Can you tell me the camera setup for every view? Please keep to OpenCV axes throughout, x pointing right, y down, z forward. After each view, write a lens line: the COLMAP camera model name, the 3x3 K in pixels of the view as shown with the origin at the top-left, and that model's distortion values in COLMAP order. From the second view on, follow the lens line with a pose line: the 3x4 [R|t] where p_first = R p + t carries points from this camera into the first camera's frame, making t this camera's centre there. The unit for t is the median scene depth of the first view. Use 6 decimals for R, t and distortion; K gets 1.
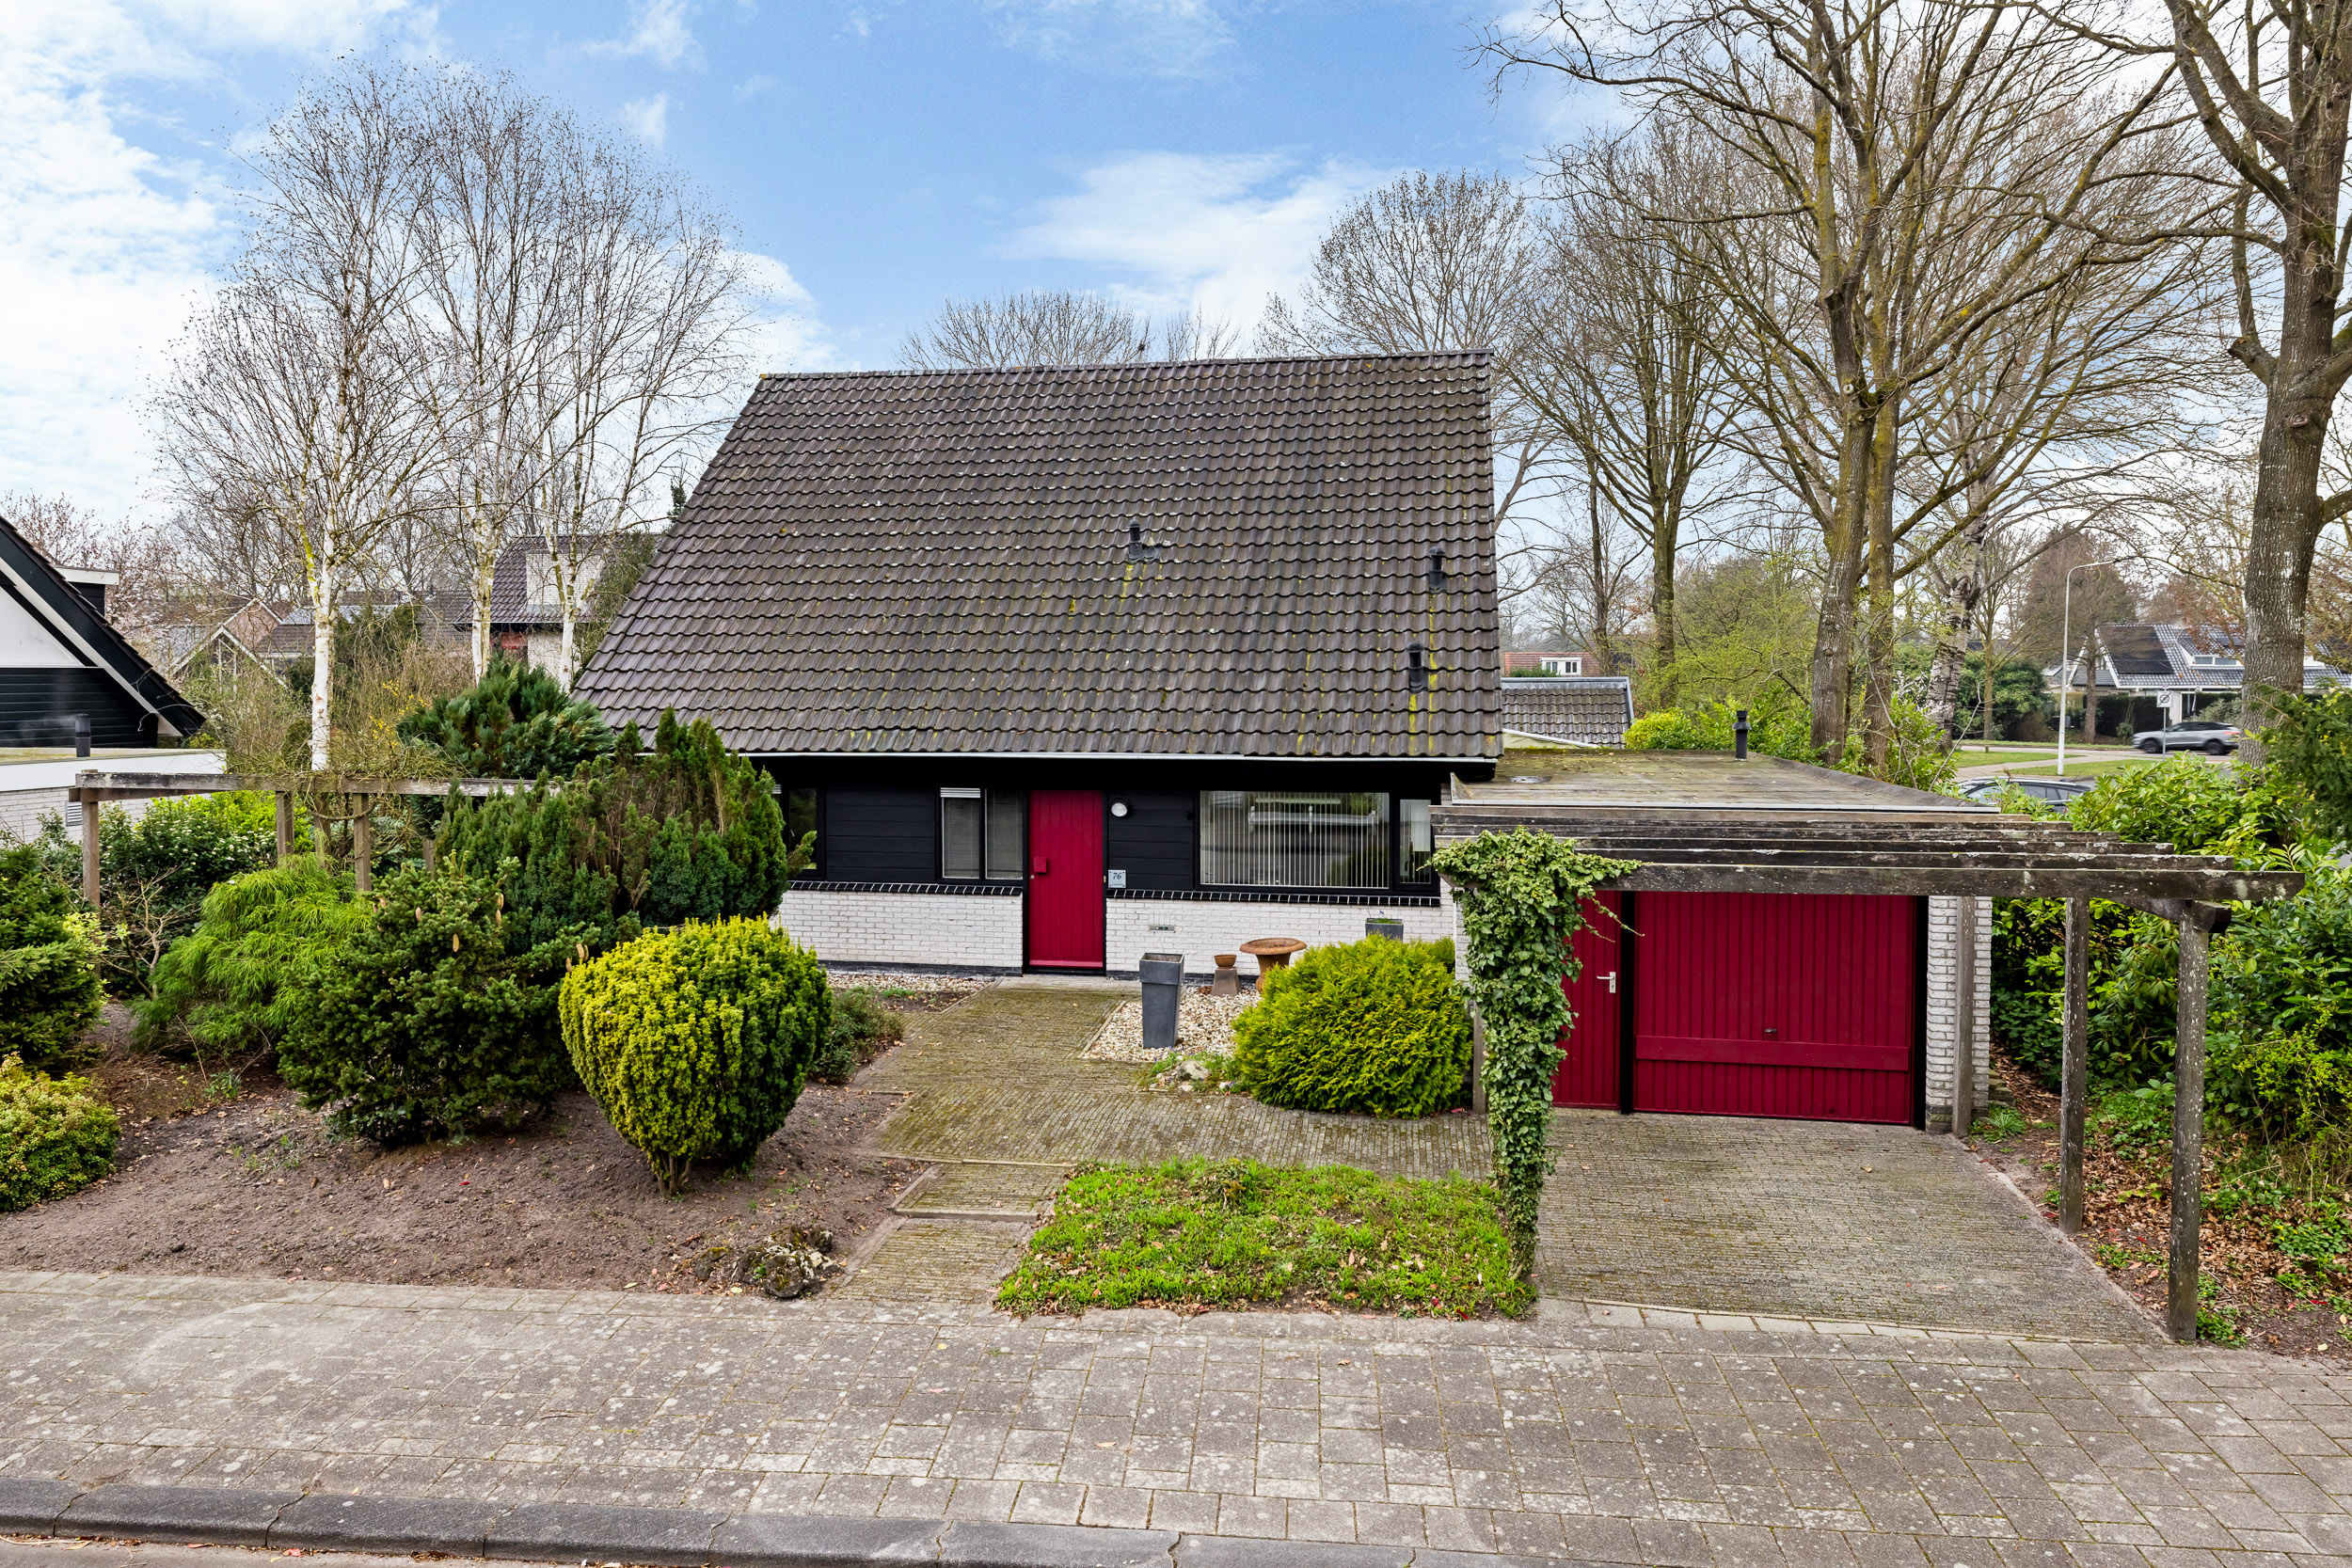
lens RADIAL K [[1517.8, 0, 1170.2], [0, 1517.8, 740.0], [0, 0, 1]] dist [0.002281, -0.000628]
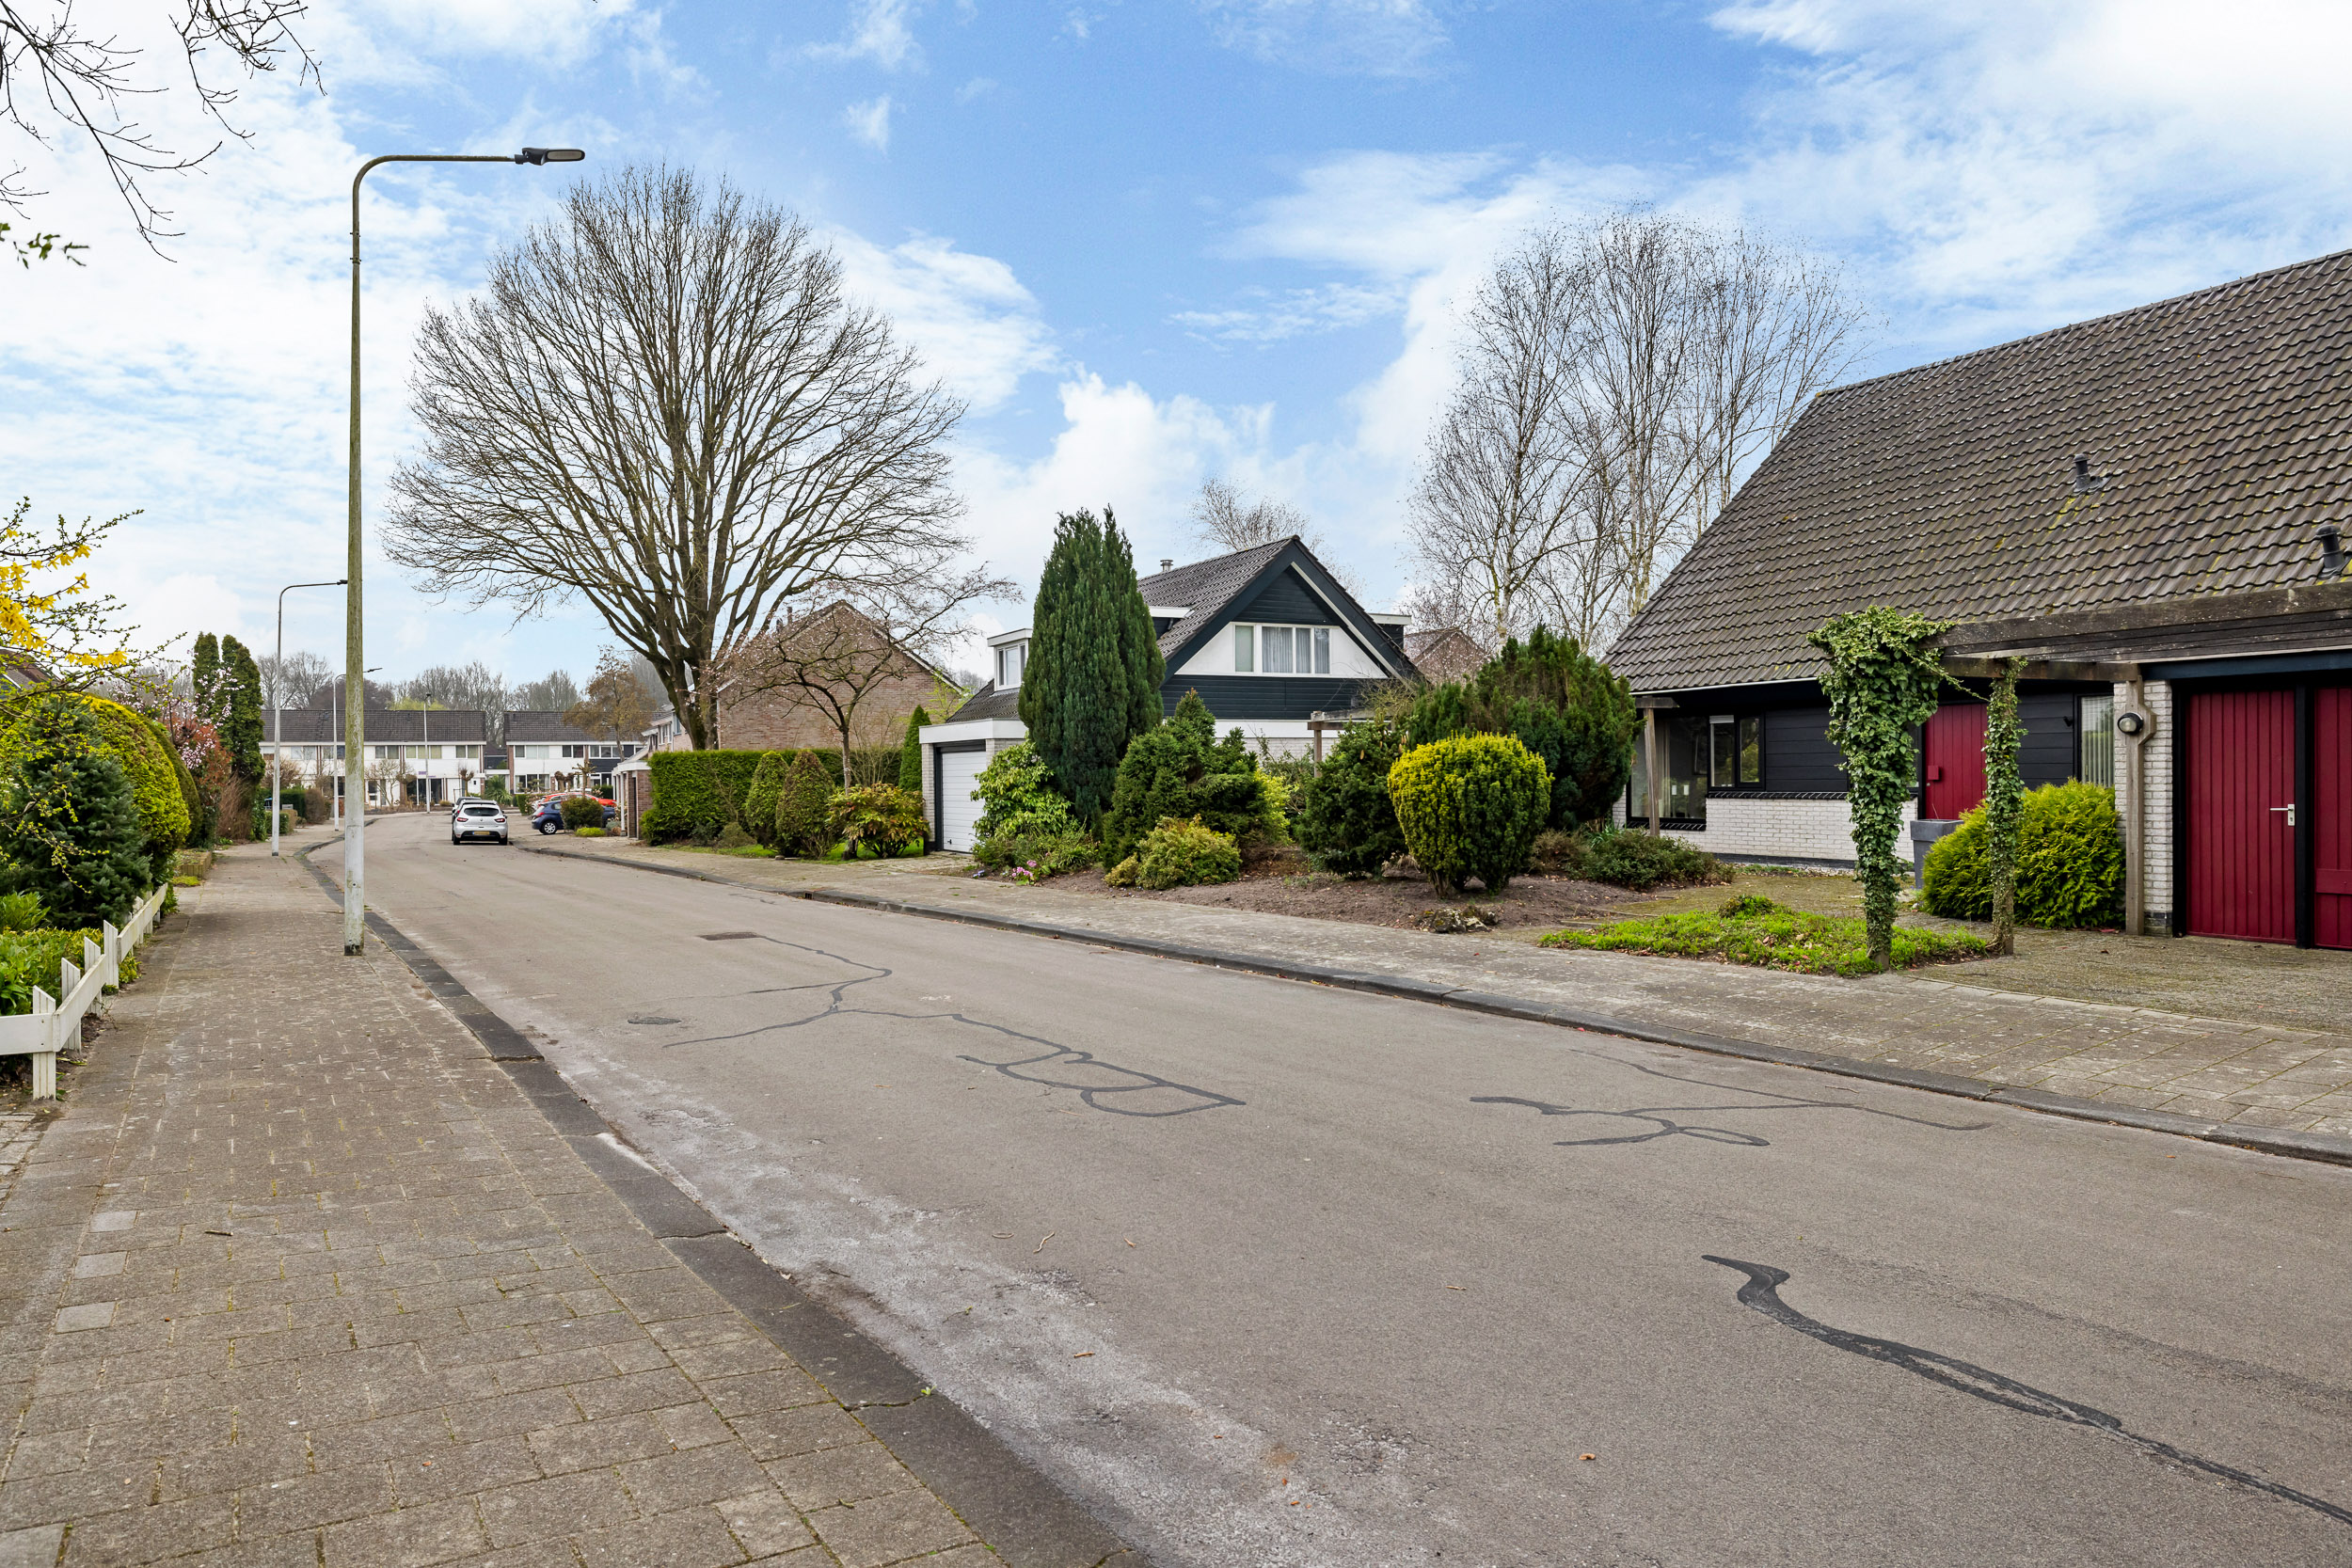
lens RADIAL K [[1477.8, 0, 1126.3], [0, 1477.8, 786.7], [0, 0, 1]] dist [0.003434, 0.001880]
pose [[0.594603, -0.001123, -0.804018, 0.719862], [-0.022975, 0.999567, -0.018387, 0.206763], [0.803691, 0.029405, 0.594320, -0.213277]]
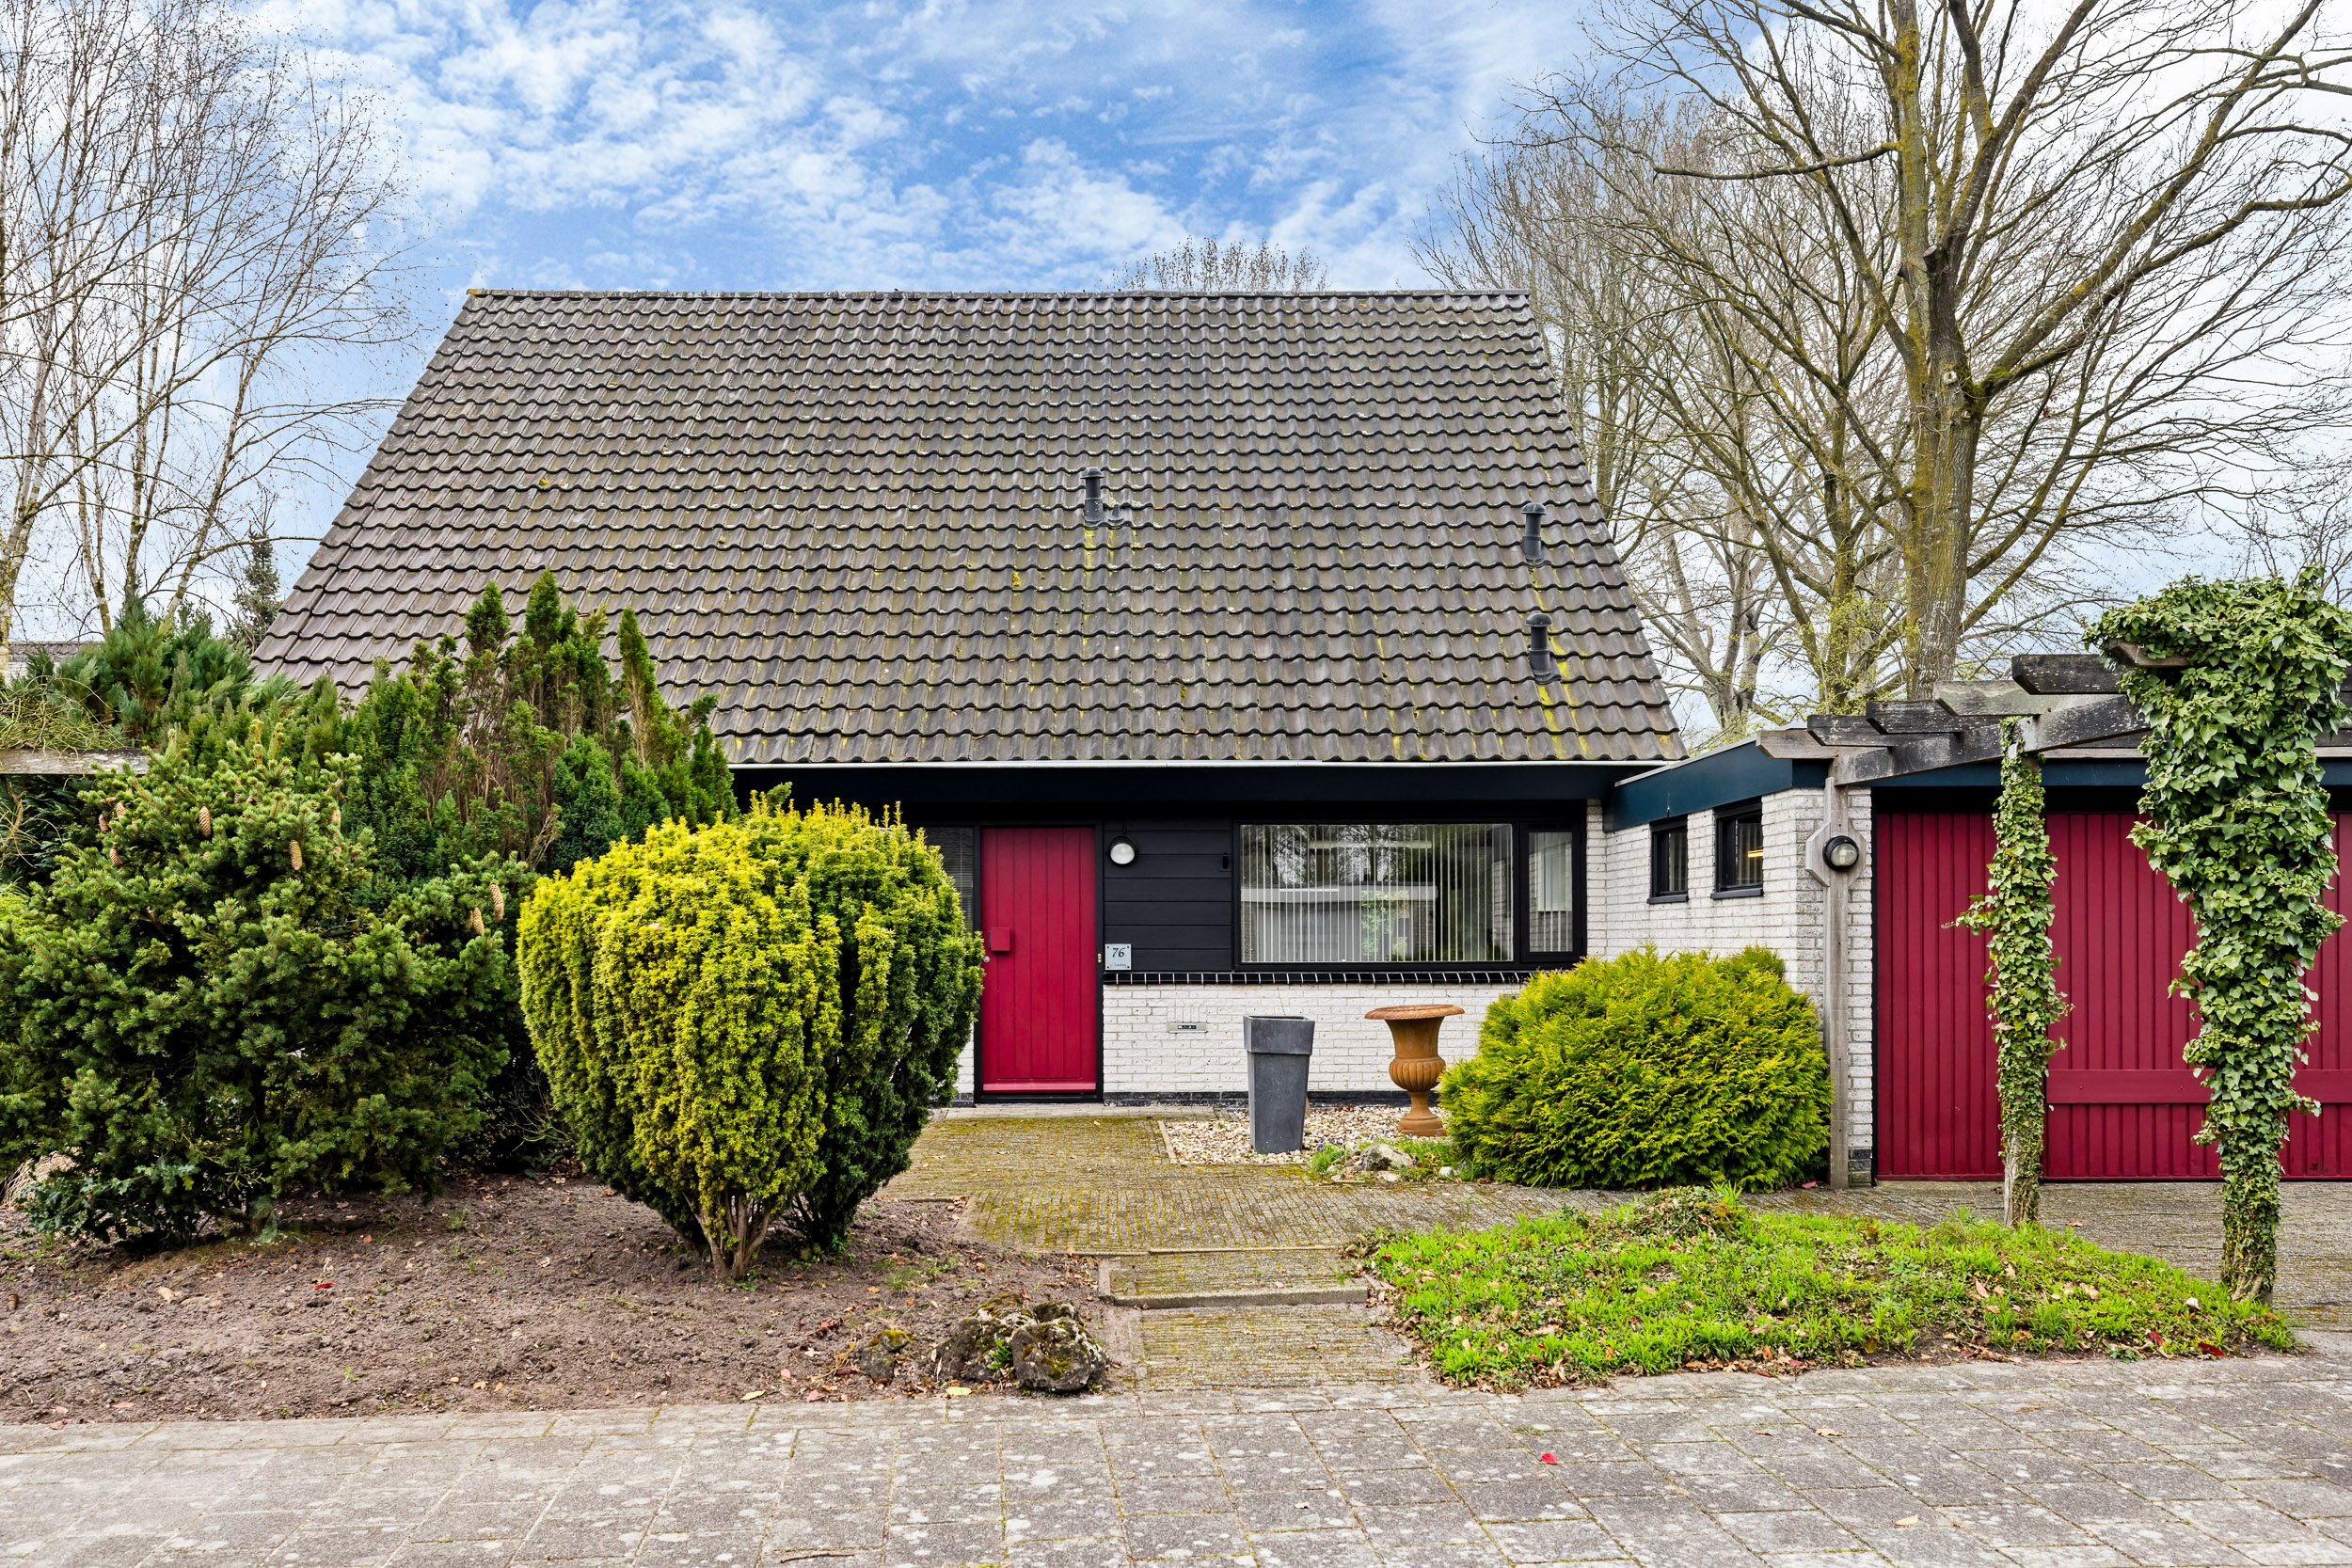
lens RADIAL K [[1896.9, 0, 1130.3], [0, 1896.9, 975.5], [0, 0, 1]] dist [0.003371, -0.000832]
pose [[0.983153, -0.006685, 0.182663, -0.298923], [0.011922, 0.999548, -0.027584, 0.199719], [-0.182396, 0.029297, 0.982789, 0.270132]]
